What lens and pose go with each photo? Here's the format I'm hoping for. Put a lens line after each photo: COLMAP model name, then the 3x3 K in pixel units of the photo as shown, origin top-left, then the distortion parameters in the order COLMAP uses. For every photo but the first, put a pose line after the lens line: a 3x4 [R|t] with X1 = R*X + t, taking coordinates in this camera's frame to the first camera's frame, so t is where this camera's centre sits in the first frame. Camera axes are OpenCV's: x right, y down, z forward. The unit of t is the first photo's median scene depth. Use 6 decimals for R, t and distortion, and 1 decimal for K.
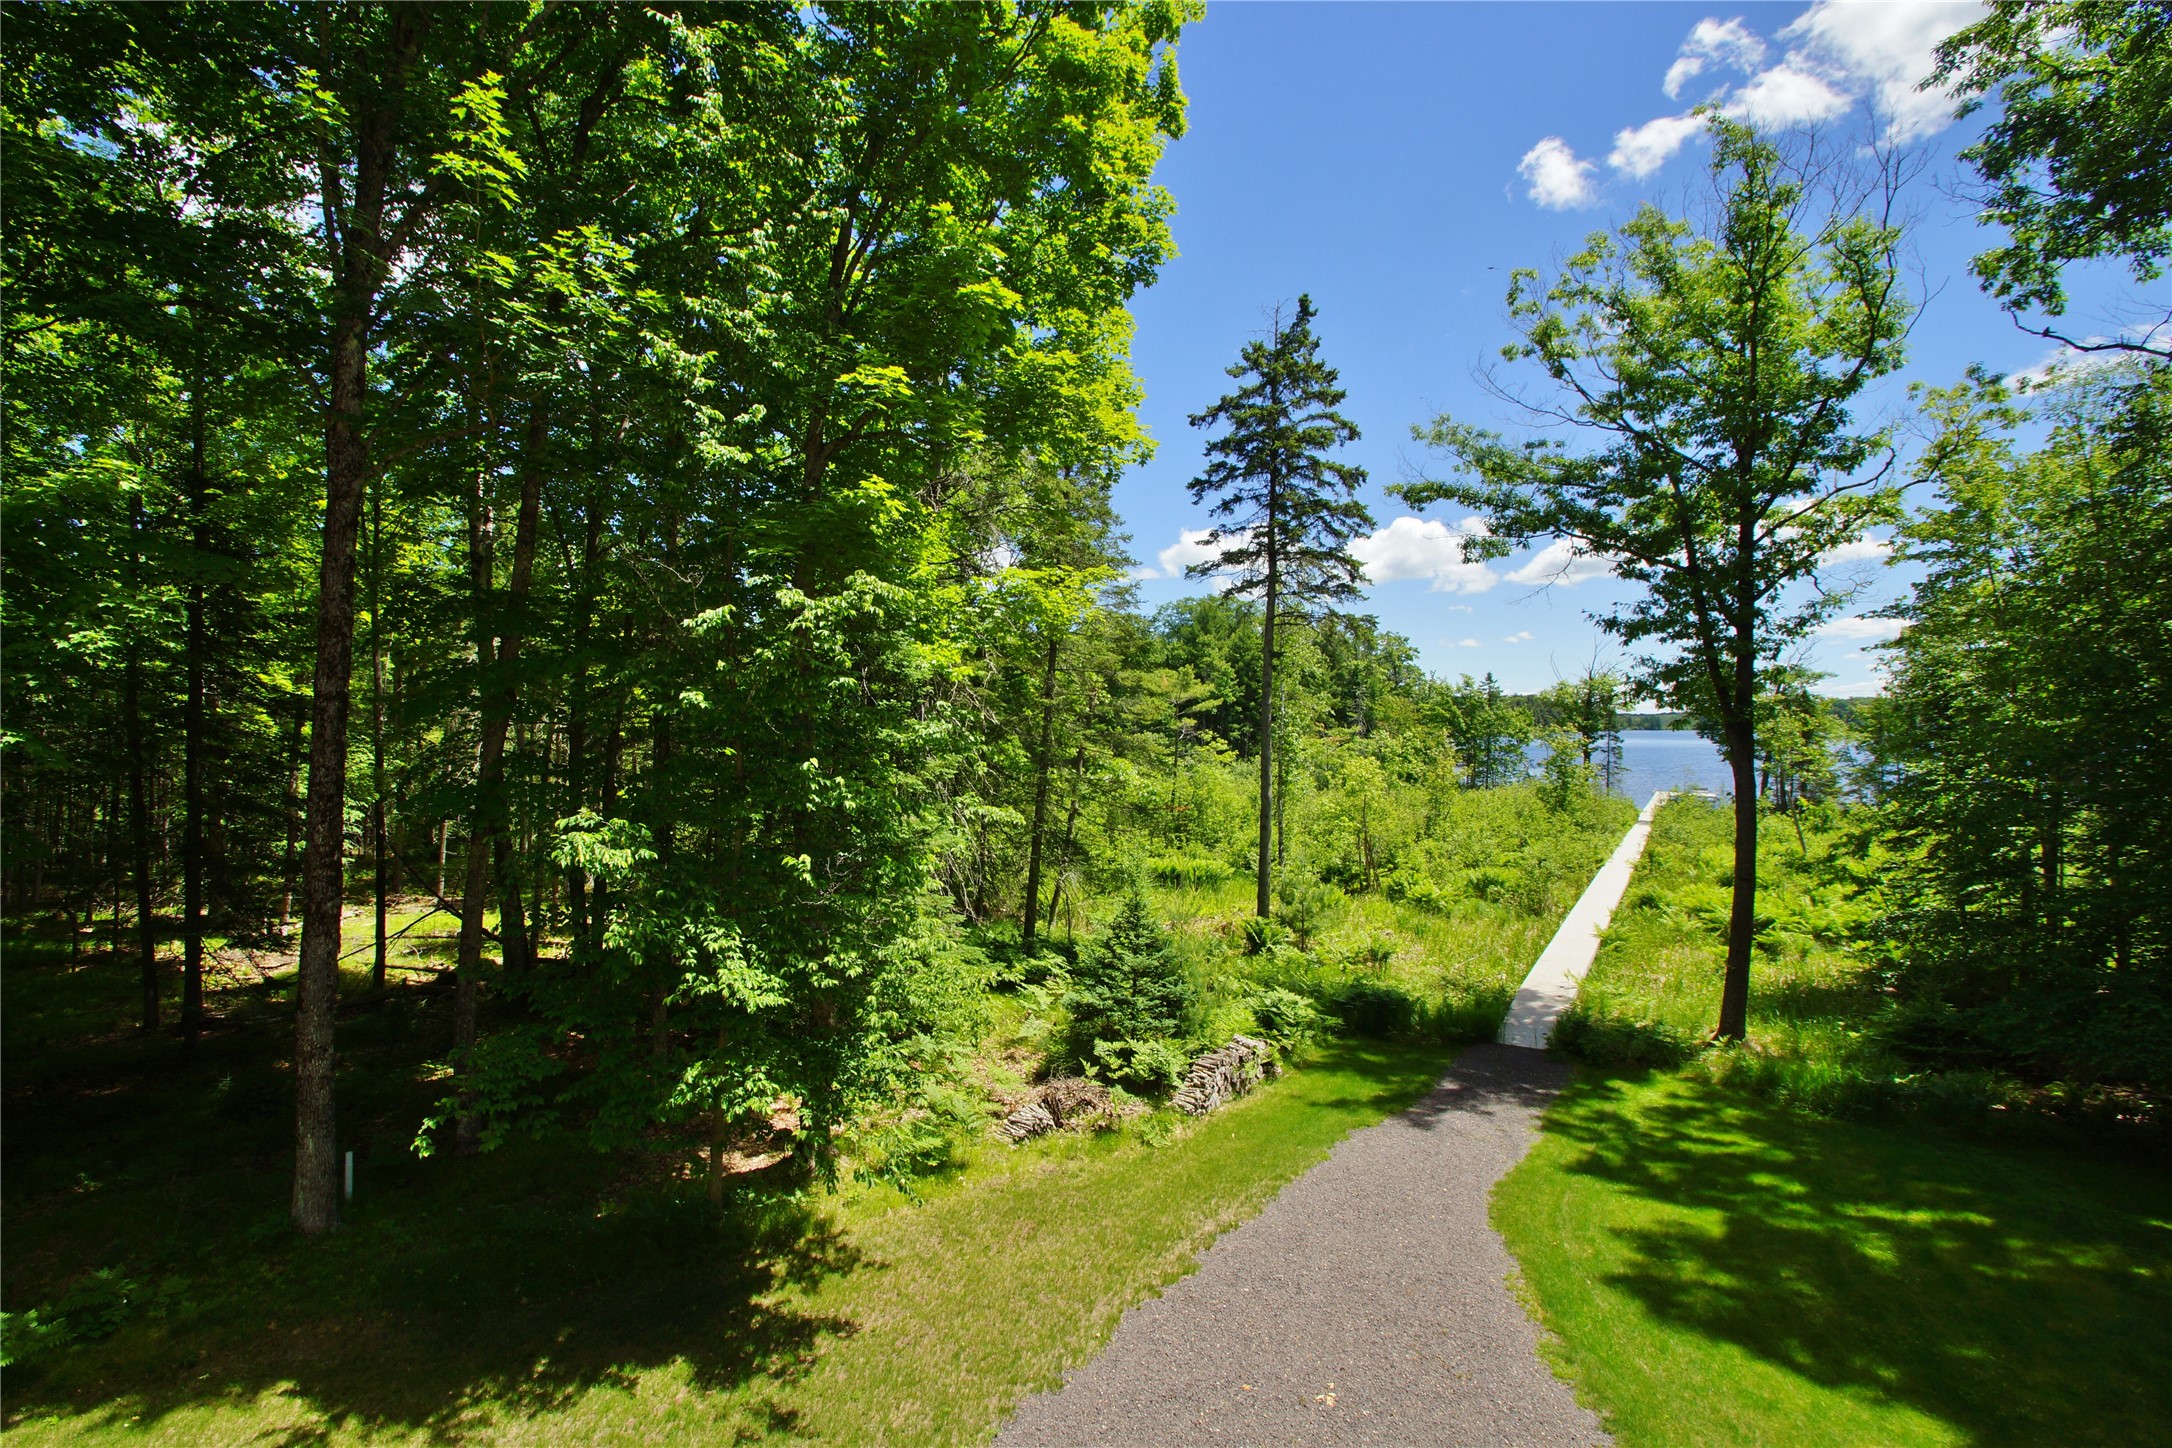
lens RADIAL K [[1035.1, 0, 1081.0], [0, 1035.1, 726.8], [0, 0, 1]] dist [0.018435, -0.021313]
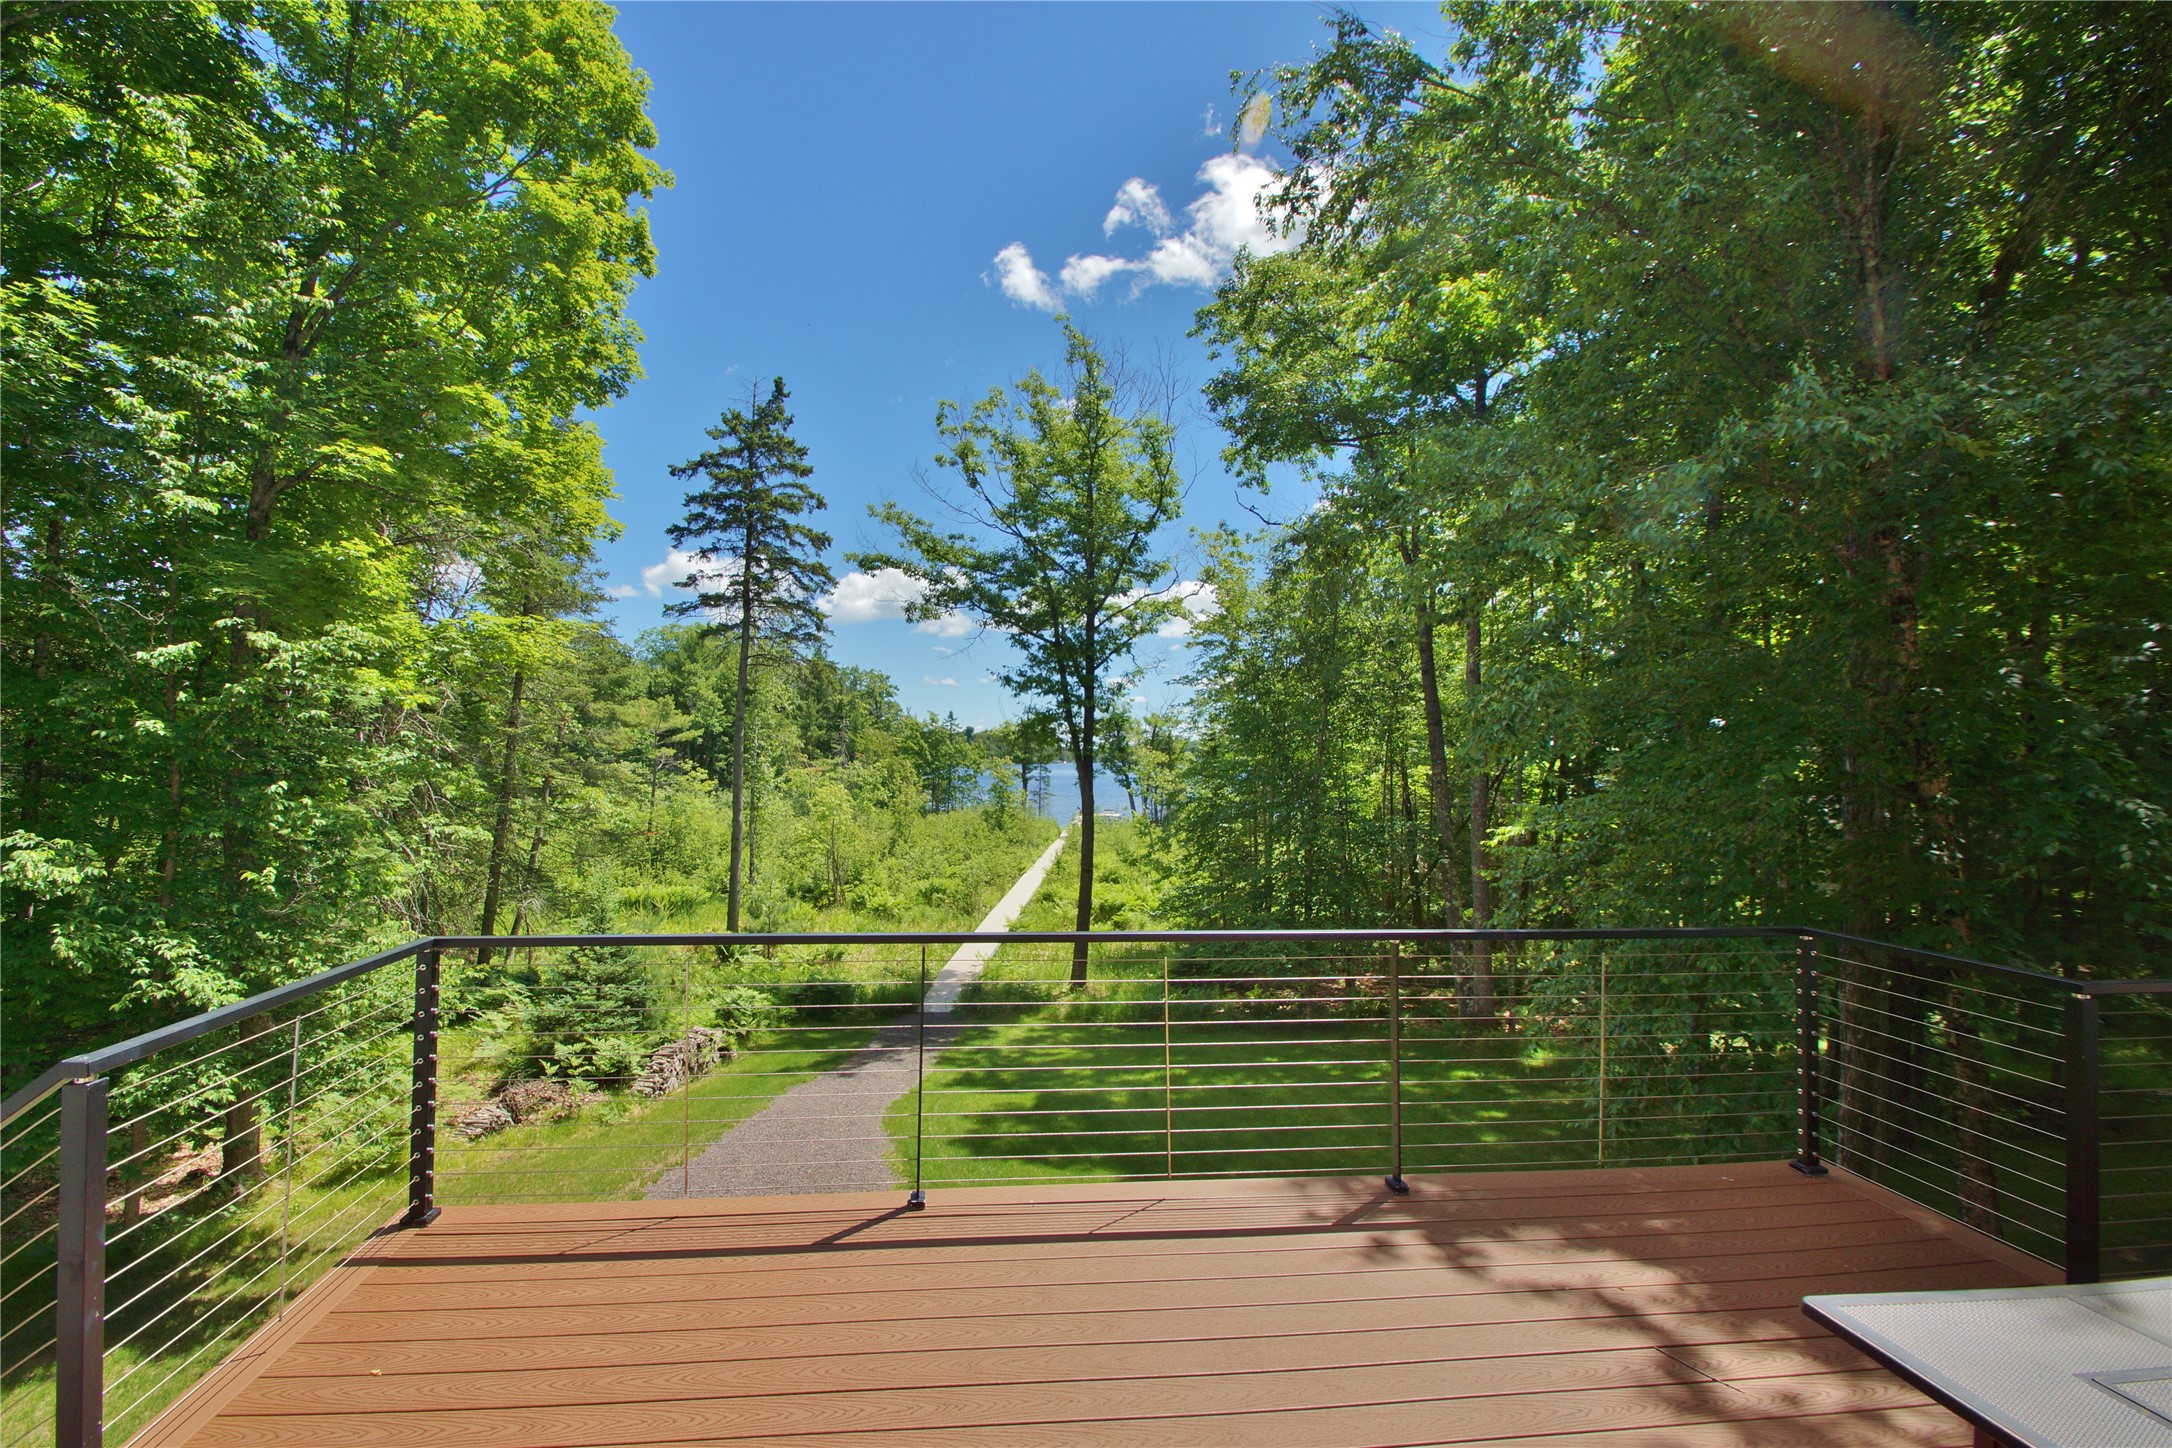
lens RADIAL K [[1035.1, 0, 1081.0], [0, 1035.1, 726.8], [0, 0, 1]] dist [0.018435, -0.021313]
pose [[0.889471, 0.021510, 0.456486, -0.001510], [-0.007925, 0.999468, -0.031652, -0.000271], [-0.456923, 0.024536, 0.889168, -0.198099]]
